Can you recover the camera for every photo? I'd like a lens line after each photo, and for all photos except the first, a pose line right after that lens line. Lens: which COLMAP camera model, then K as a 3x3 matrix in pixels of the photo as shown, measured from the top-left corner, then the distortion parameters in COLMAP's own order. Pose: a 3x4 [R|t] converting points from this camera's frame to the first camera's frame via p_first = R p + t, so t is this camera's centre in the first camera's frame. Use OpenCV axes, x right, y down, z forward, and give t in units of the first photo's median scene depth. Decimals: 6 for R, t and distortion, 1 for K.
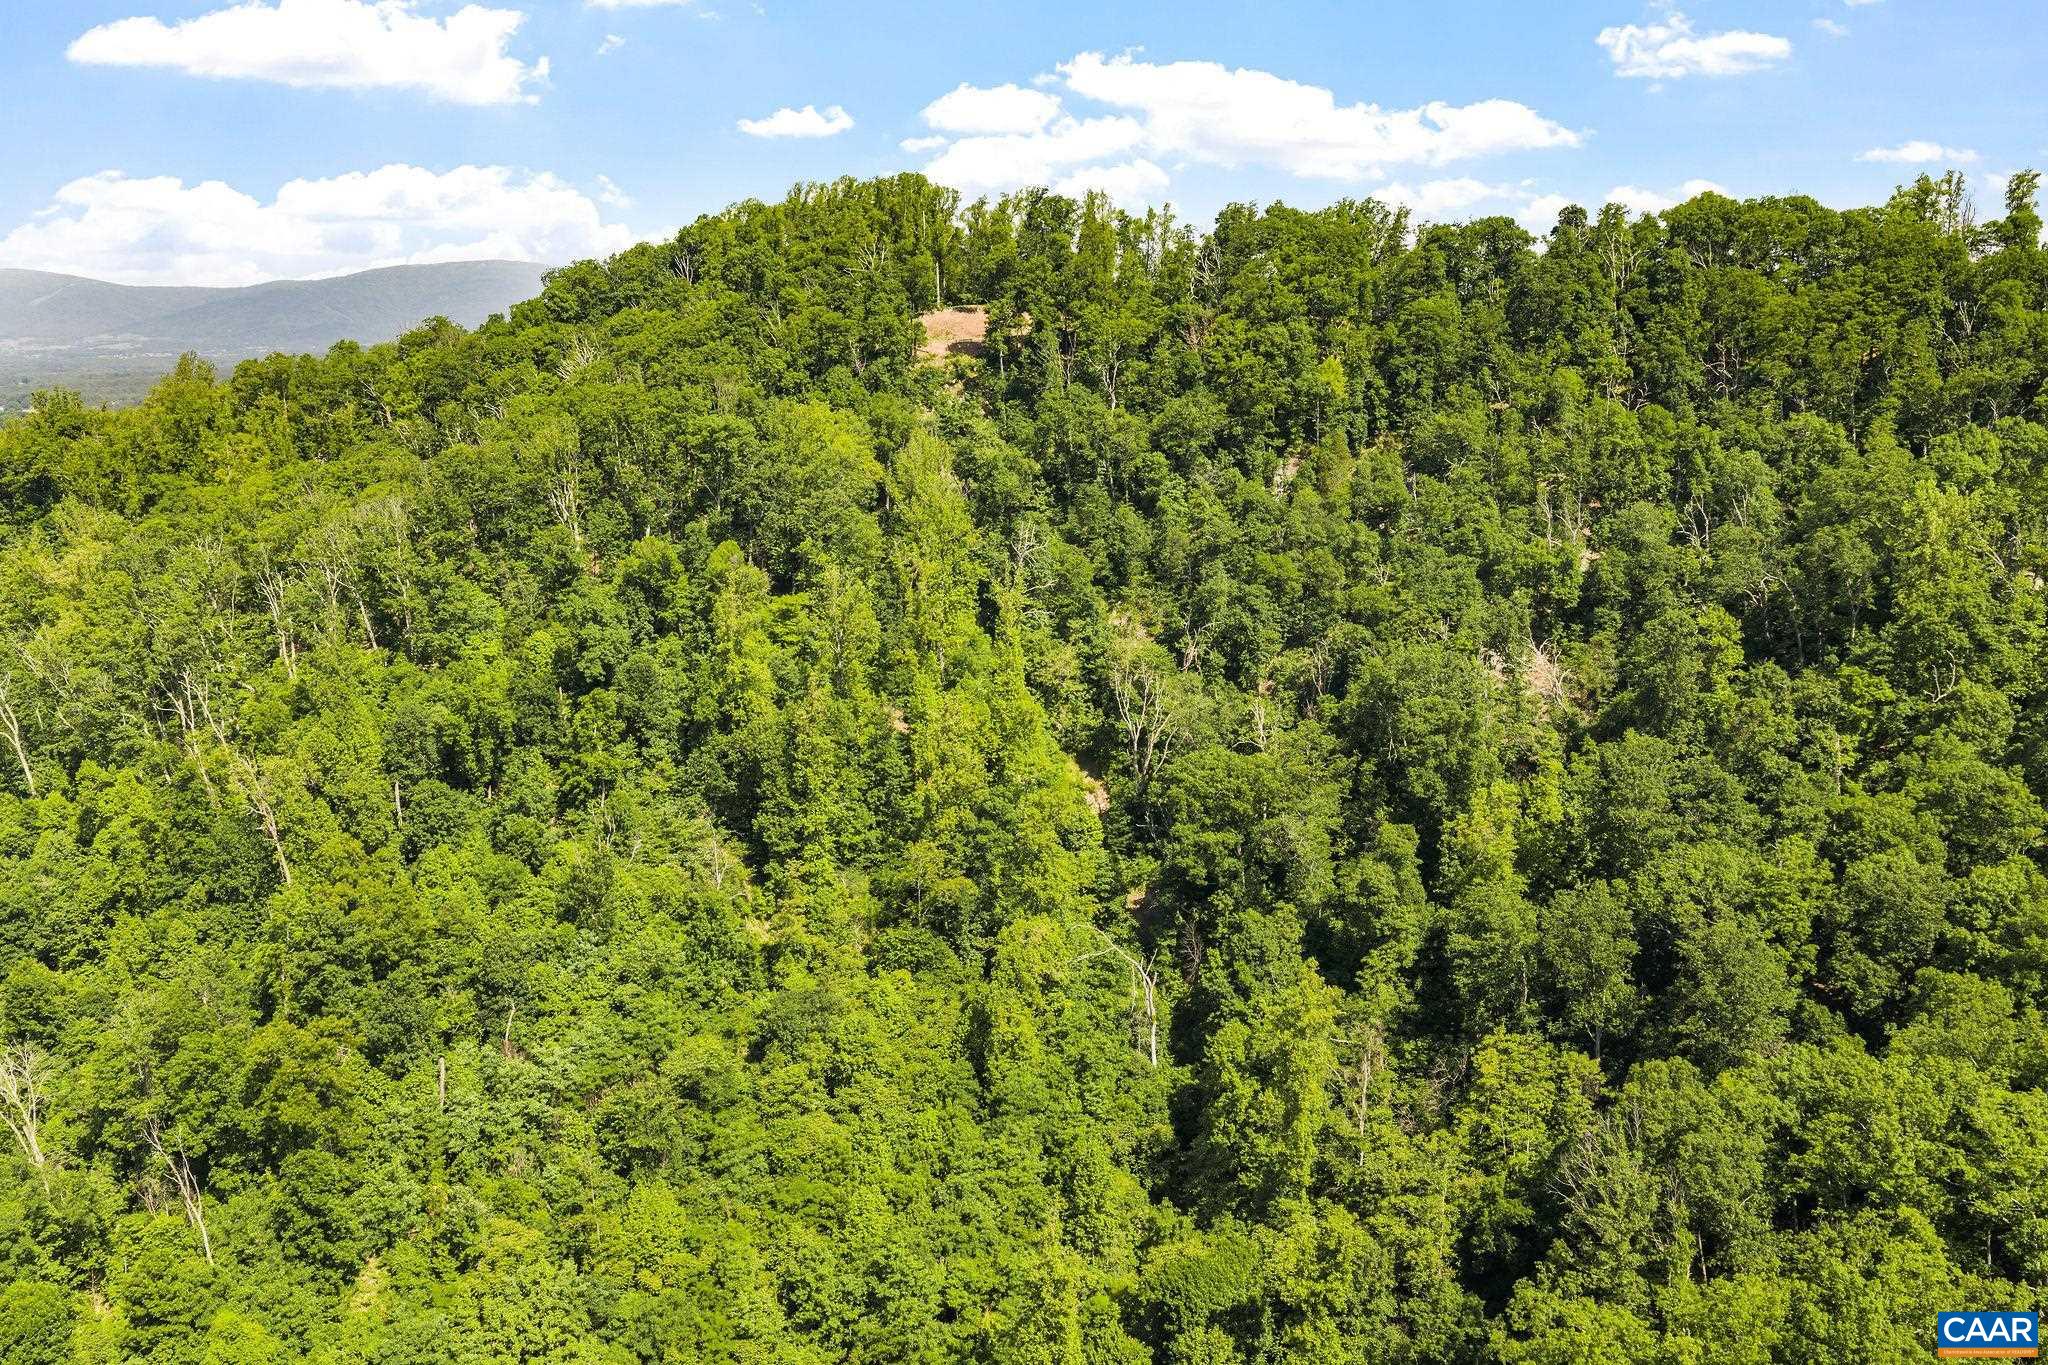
lens RADIAL K [[1686.9, 0, 1014.0], [0, 1686.9, 673.3], [0, 0, 1]] dist [0.015475, -0.024258]
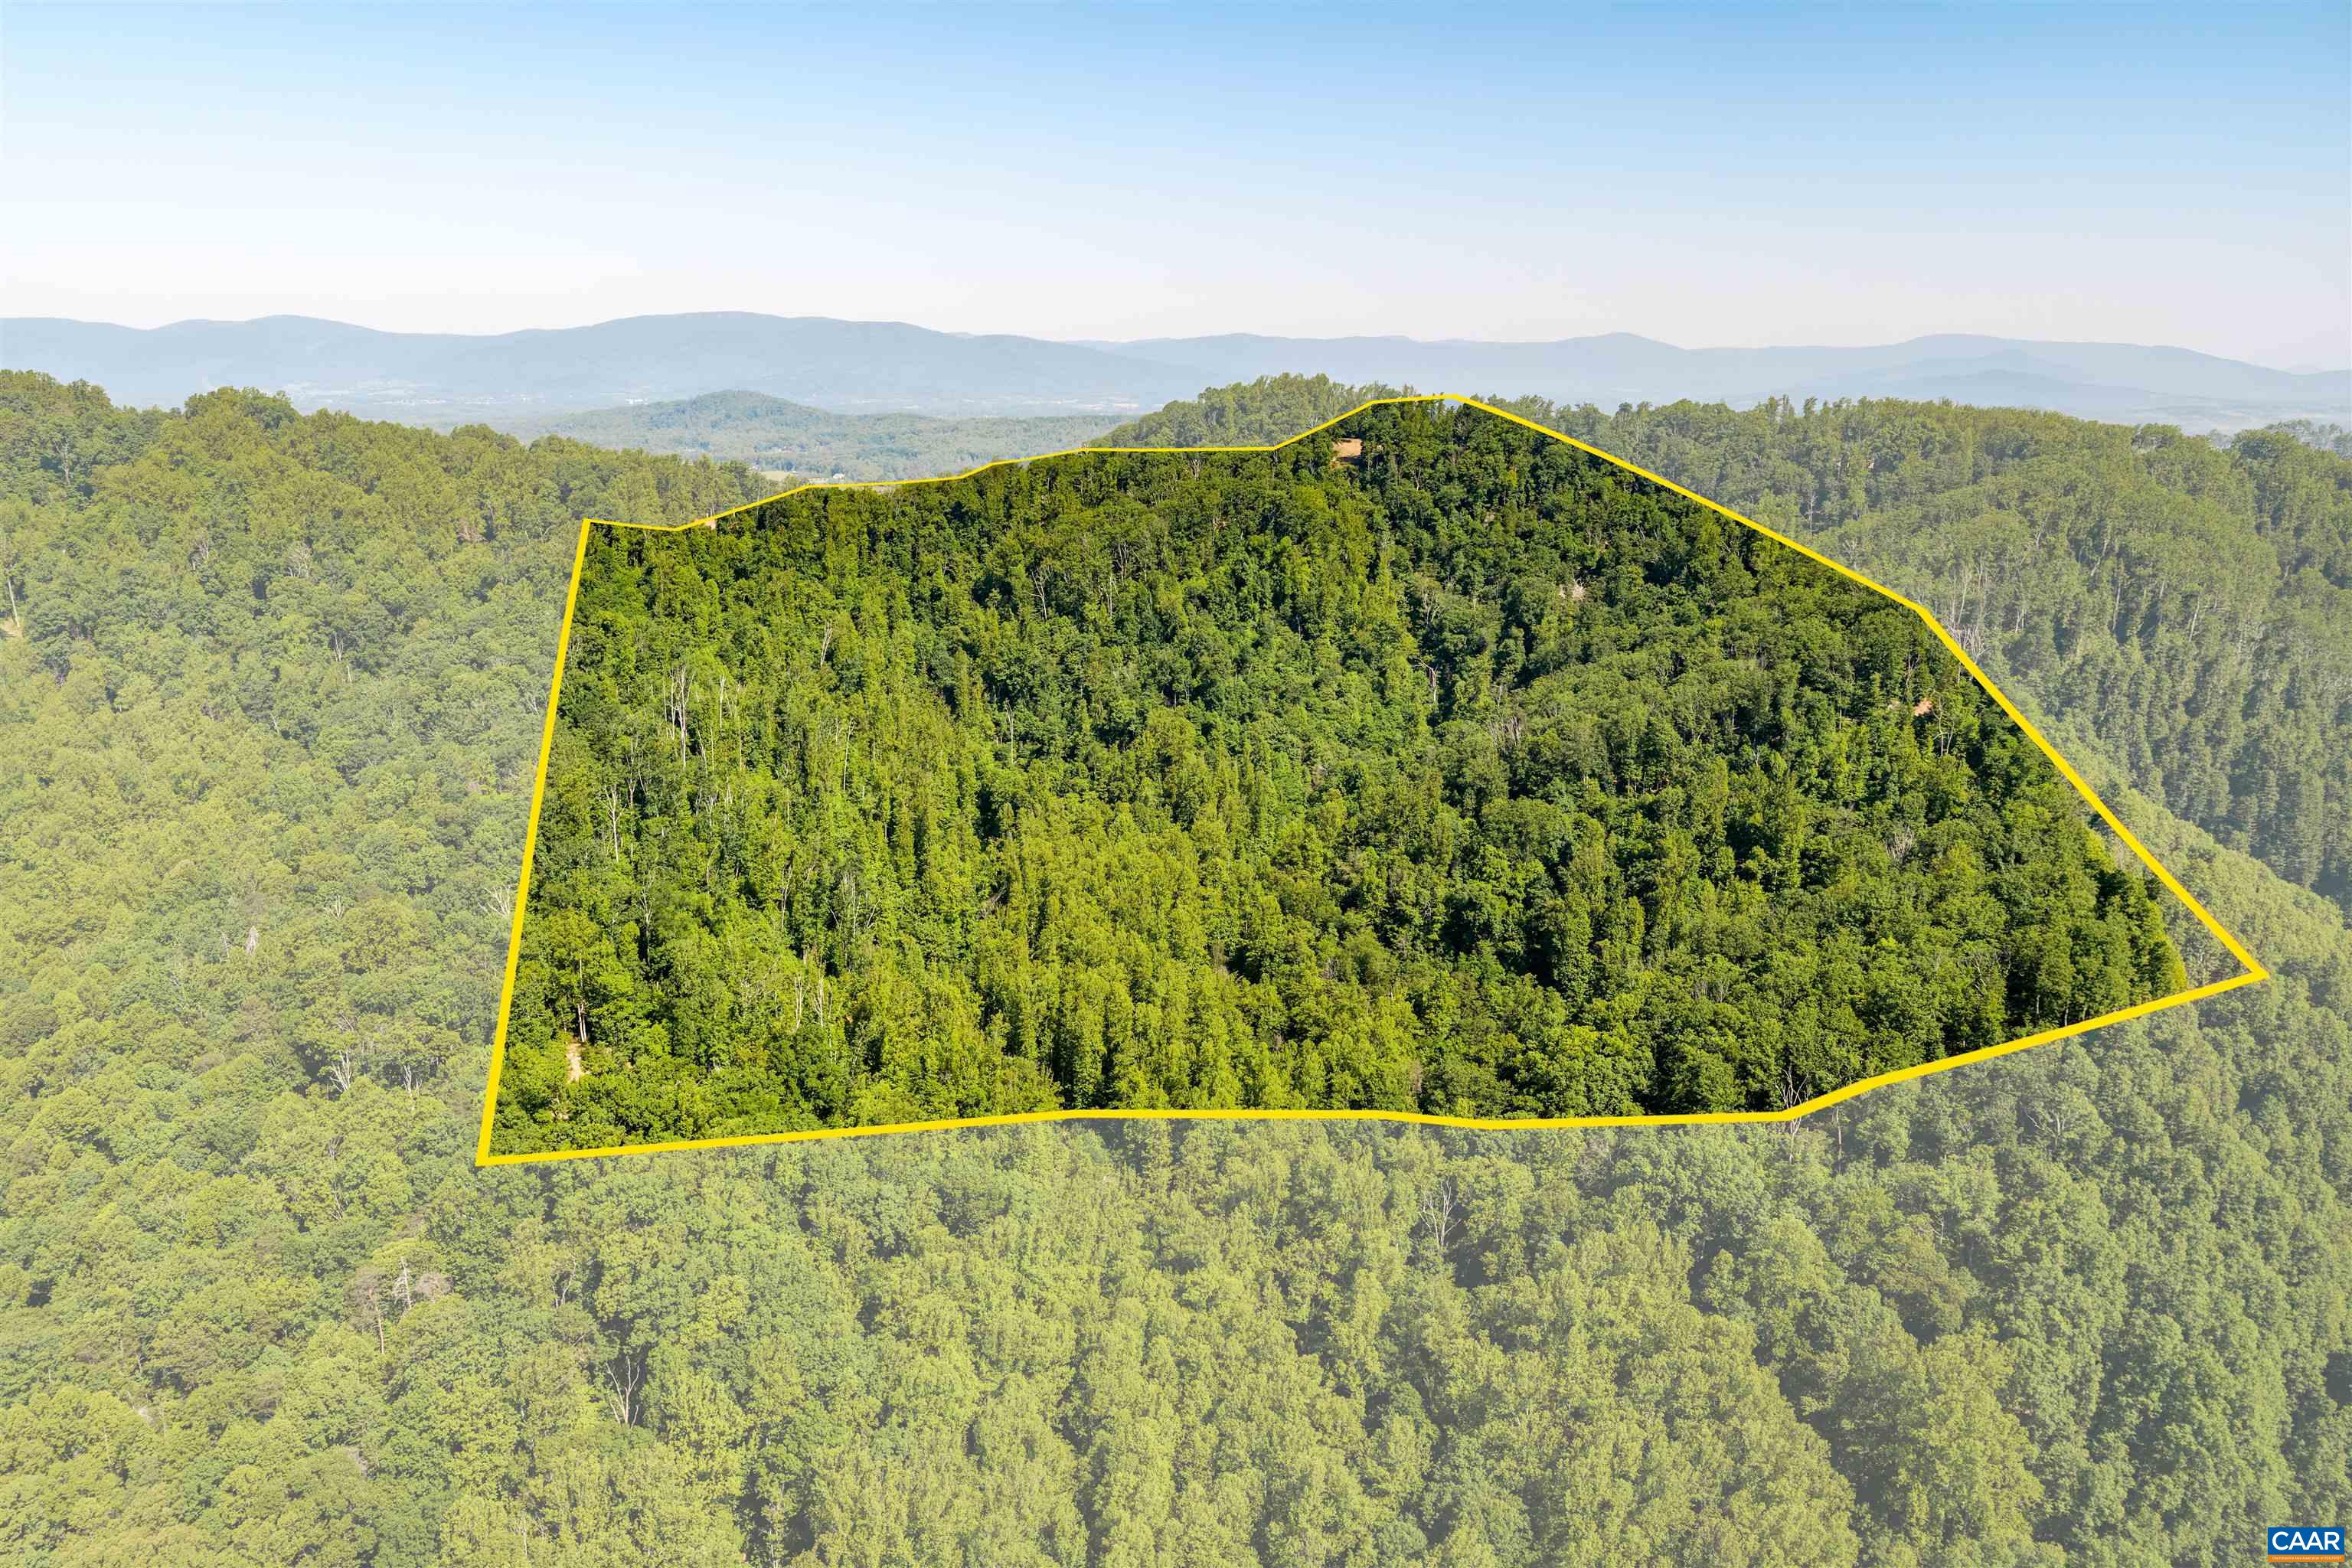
lens RADIAL K [[1707.1, 0, 1023.9], [0, 1707.1, 891.8], [0, 0, 1]] dist [0.017126, -0.021312]
pose [[0.994030, 0.045309, -0.099254, -0.265810], [-0.036269, 0.995184, 0.091064, 0.243727], [0.102902, -0.086920, 0.990886, -1.745732]]
